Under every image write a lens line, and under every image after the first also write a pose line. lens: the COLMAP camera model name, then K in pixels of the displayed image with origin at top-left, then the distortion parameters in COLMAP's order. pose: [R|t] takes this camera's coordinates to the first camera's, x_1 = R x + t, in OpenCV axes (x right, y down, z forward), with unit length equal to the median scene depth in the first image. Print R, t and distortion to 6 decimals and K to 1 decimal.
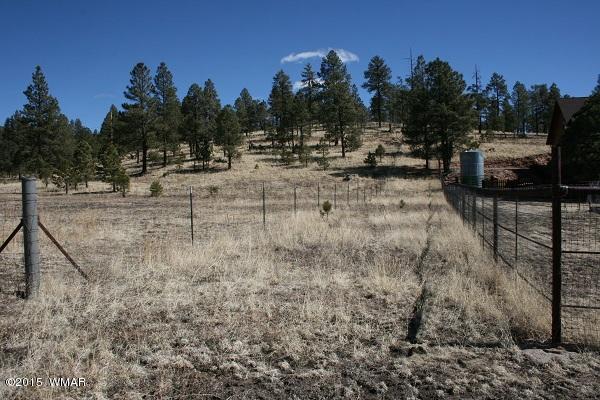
lens RADIAL K [[550.1, 0, 300.6], [0, 550.1, 199.6], [0, 0, 1]] dist [-0.070431, 0.000000]
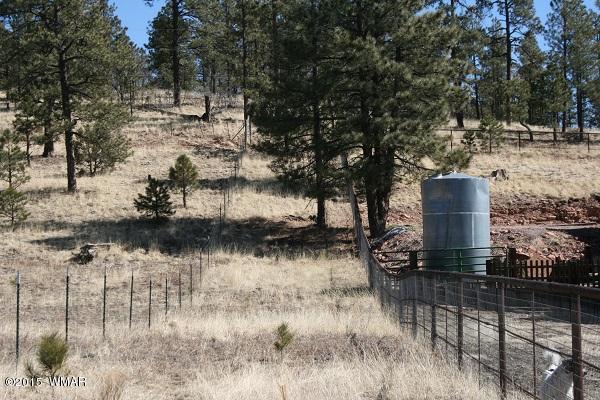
lens RADIAL K [[1470.0, 0, 299.3], [0, 1470.0, 199.6], [0, 0, 1]] dist [0.124313, 0.000000]
pose [[0.967867, 0.011764, 0.251186, -0.013214], [0.007196, 0.997200, -0.074429, -0.004912], [-0.251358, 0.073845, 0.965073, 0.113141]]
